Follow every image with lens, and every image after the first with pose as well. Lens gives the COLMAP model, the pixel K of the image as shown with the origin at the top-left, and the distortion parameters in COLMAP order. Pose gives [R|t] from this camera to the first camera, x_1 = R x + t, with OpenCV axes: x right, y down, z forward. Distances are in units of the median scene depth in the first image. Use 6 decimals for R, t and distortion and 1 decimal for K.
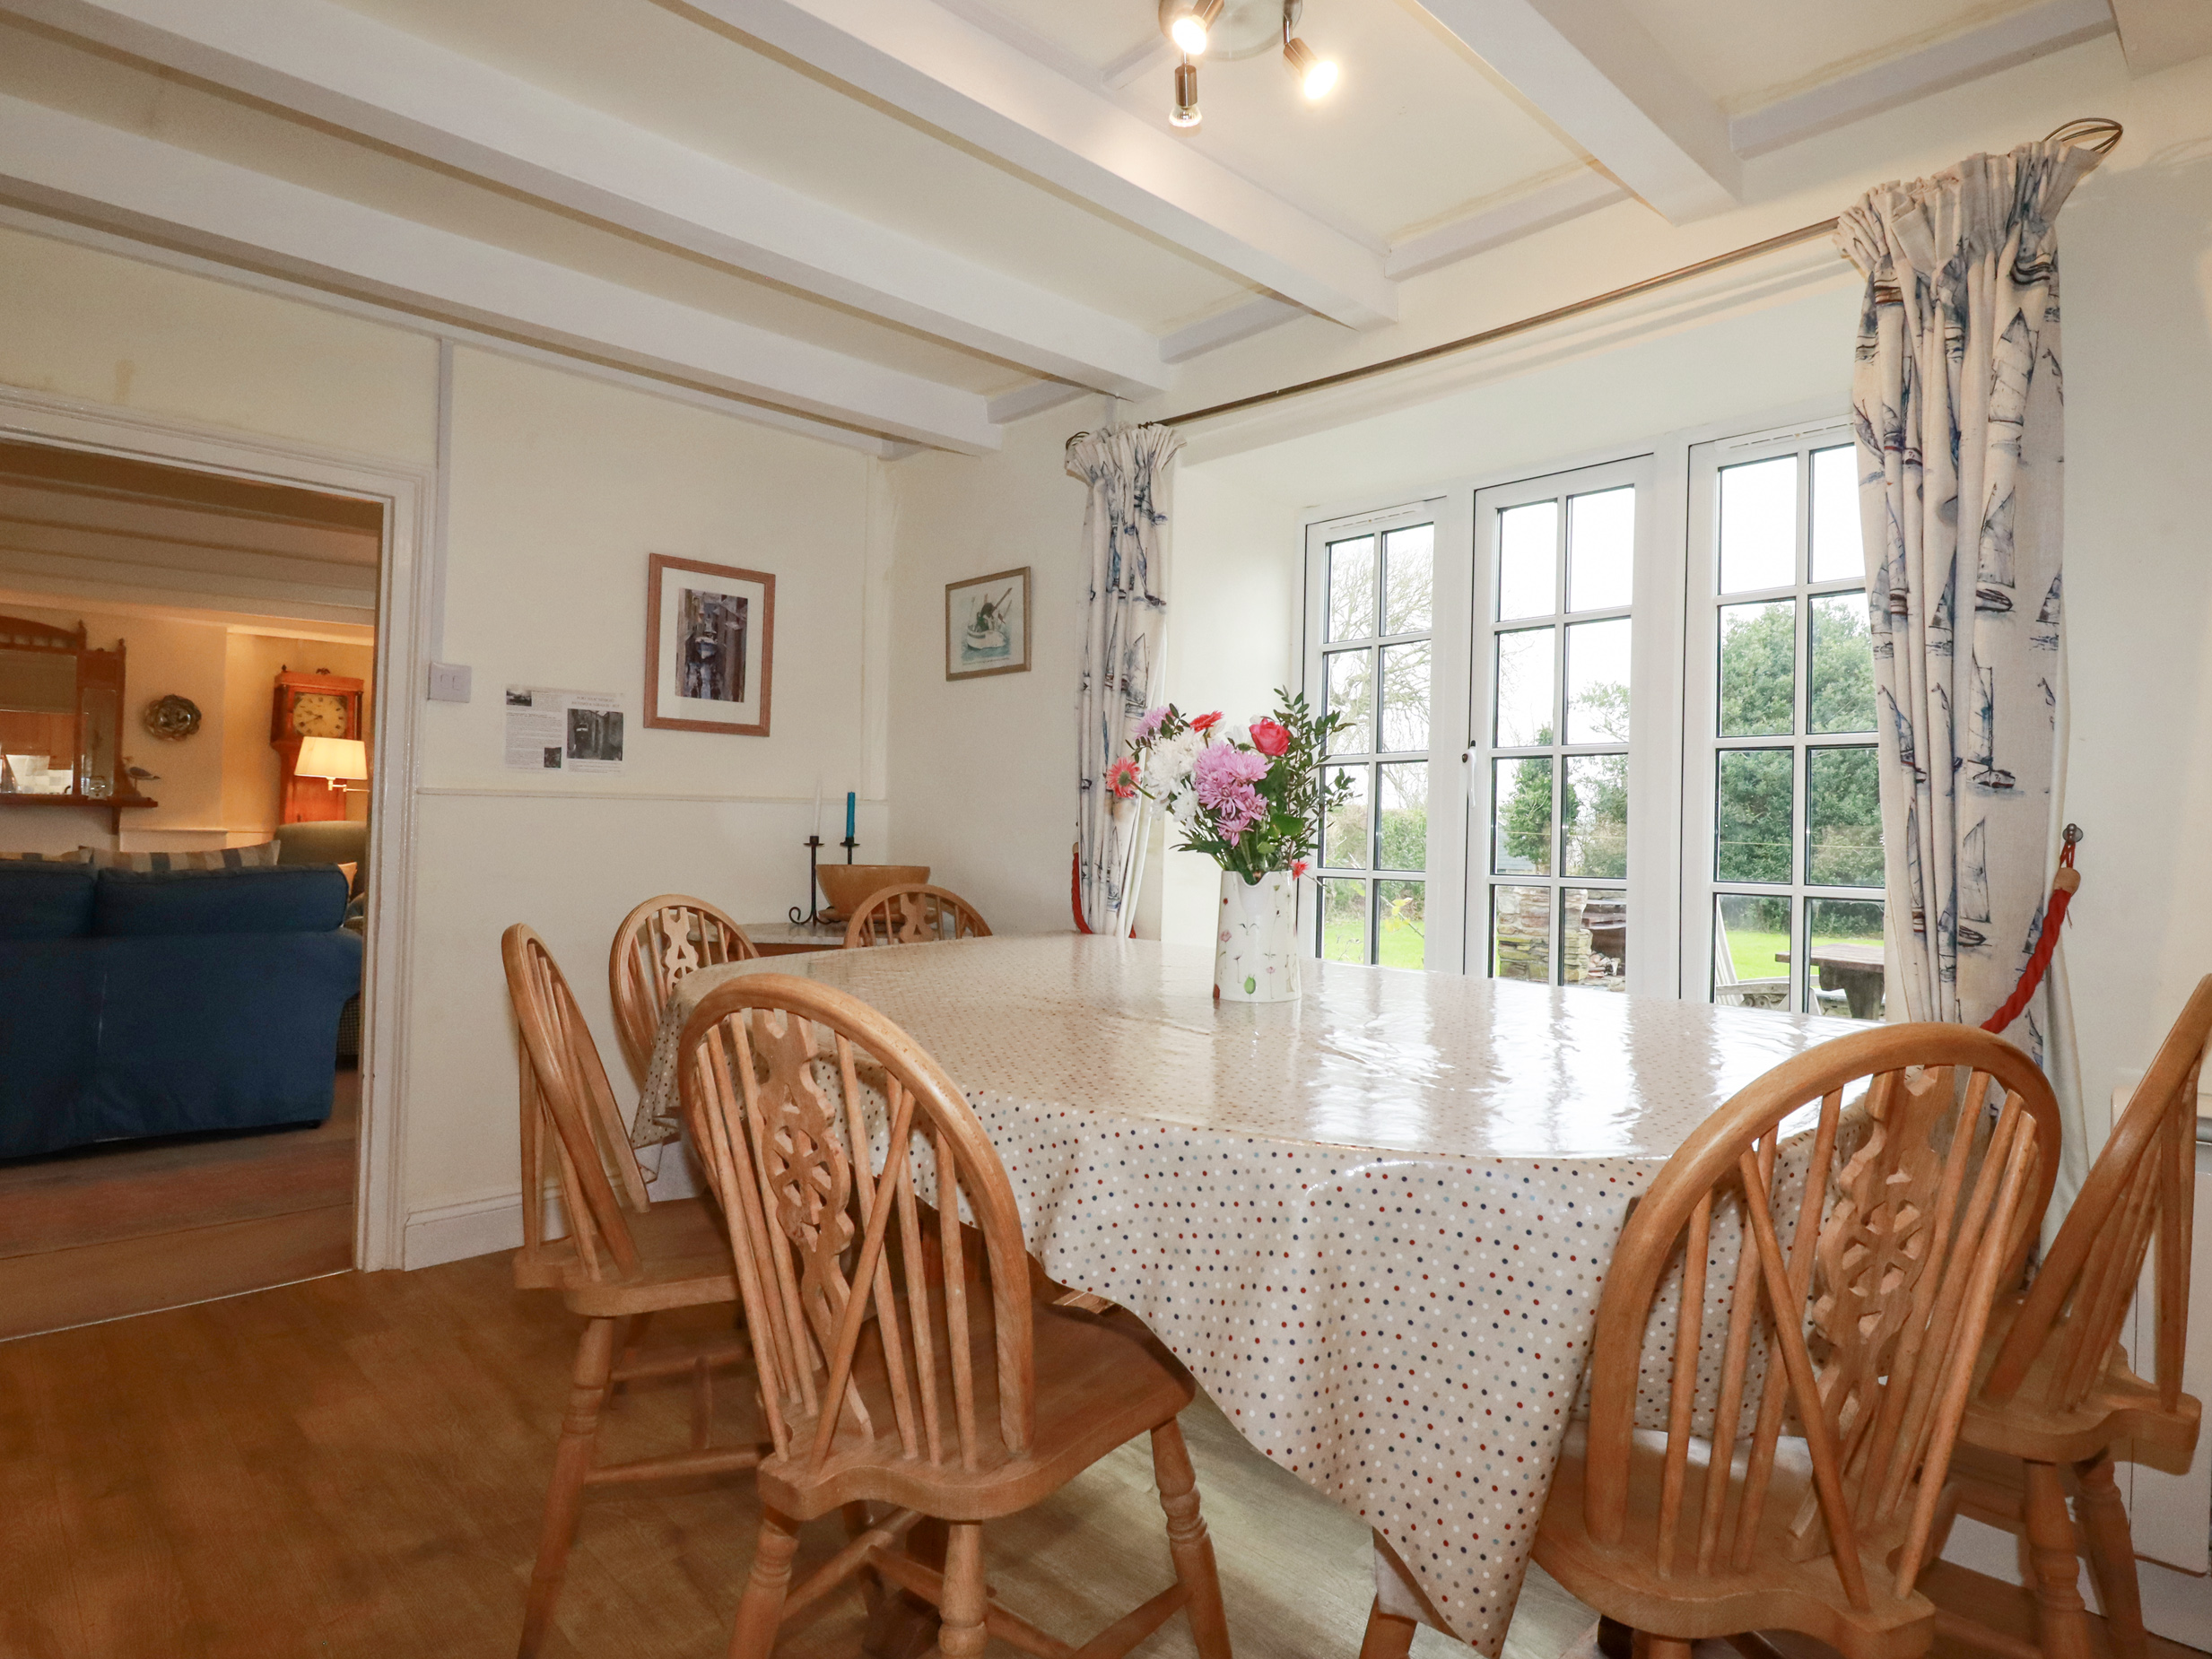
lens RADIAL K [[1208.6, 0, 1105.7], [0, 1208.6, 818.1], [0, 0, 1]] dist [-0.000902, -0.010824]
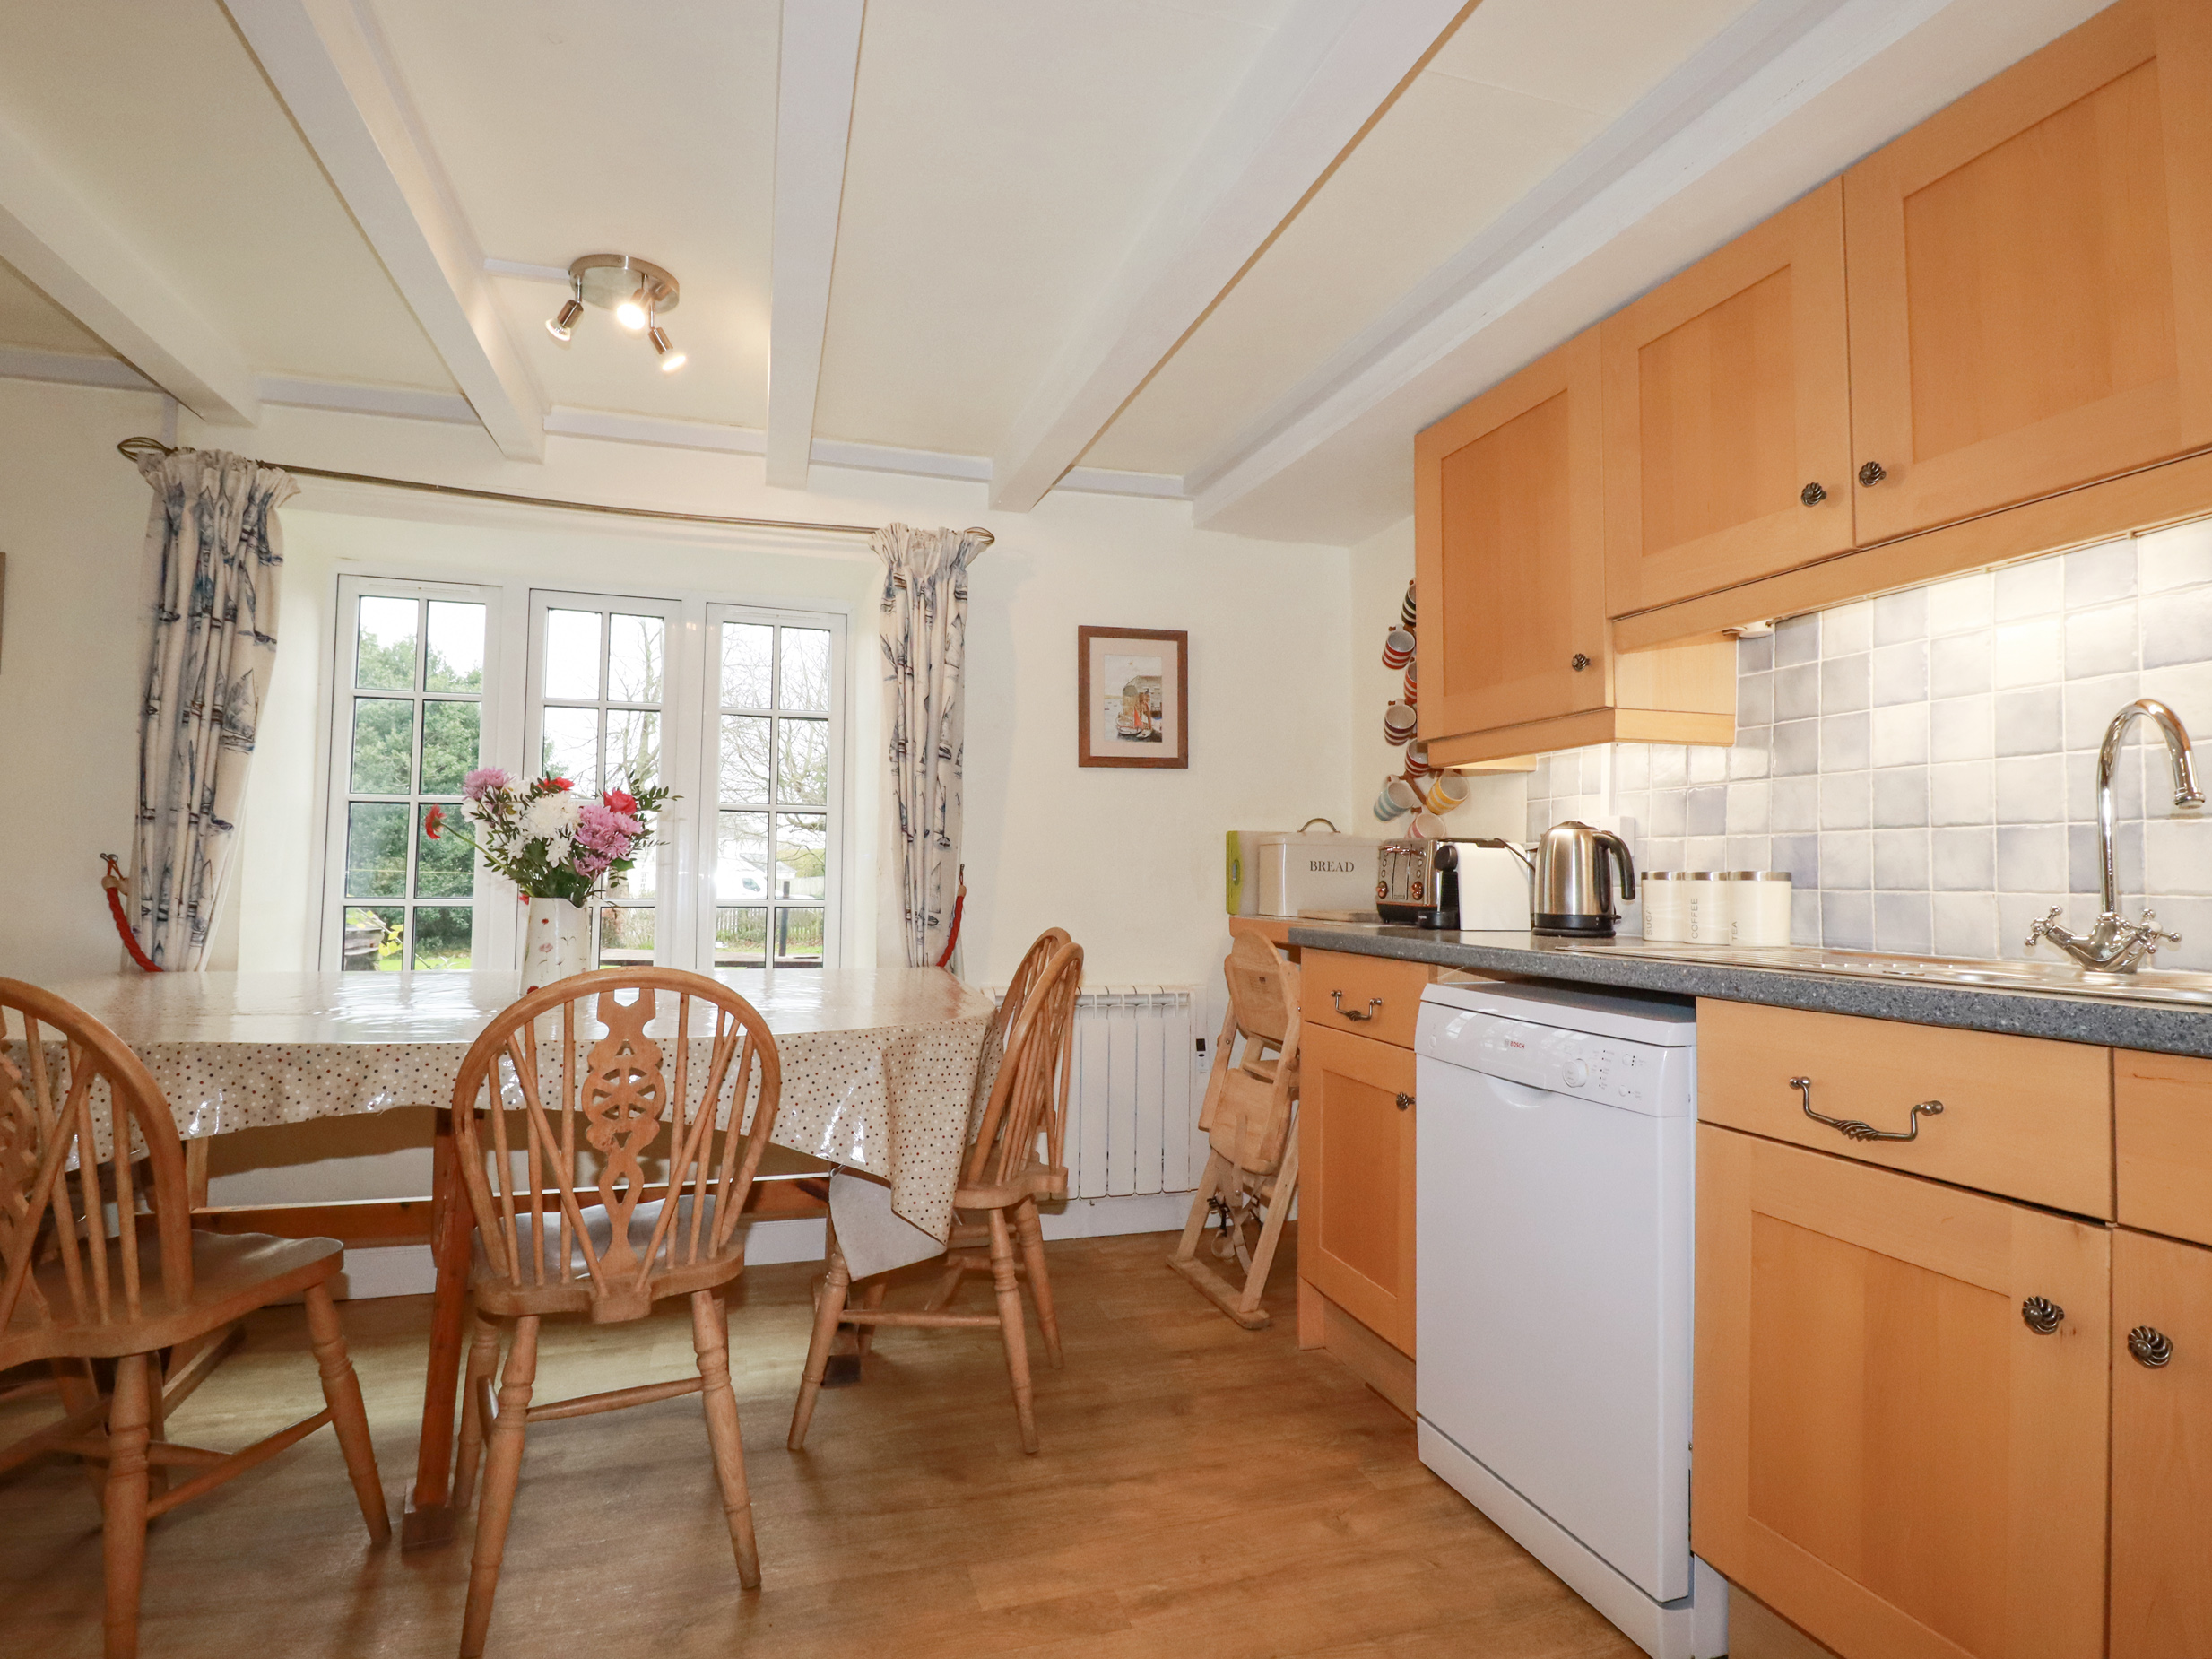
lens RADIAL K [[1208.8, 0, 1098.8], [0, 1208.8, 828.4], [0, 0, 1]] dist [-0.000902, -0.010824]
pose [[0.461091, 0.026126, 0.886968, -0.863767], [-0.015346, 0.999652, -0.021468, -0.013962], [-0.887220, -0.003713, 0.461331, -0.148211]]
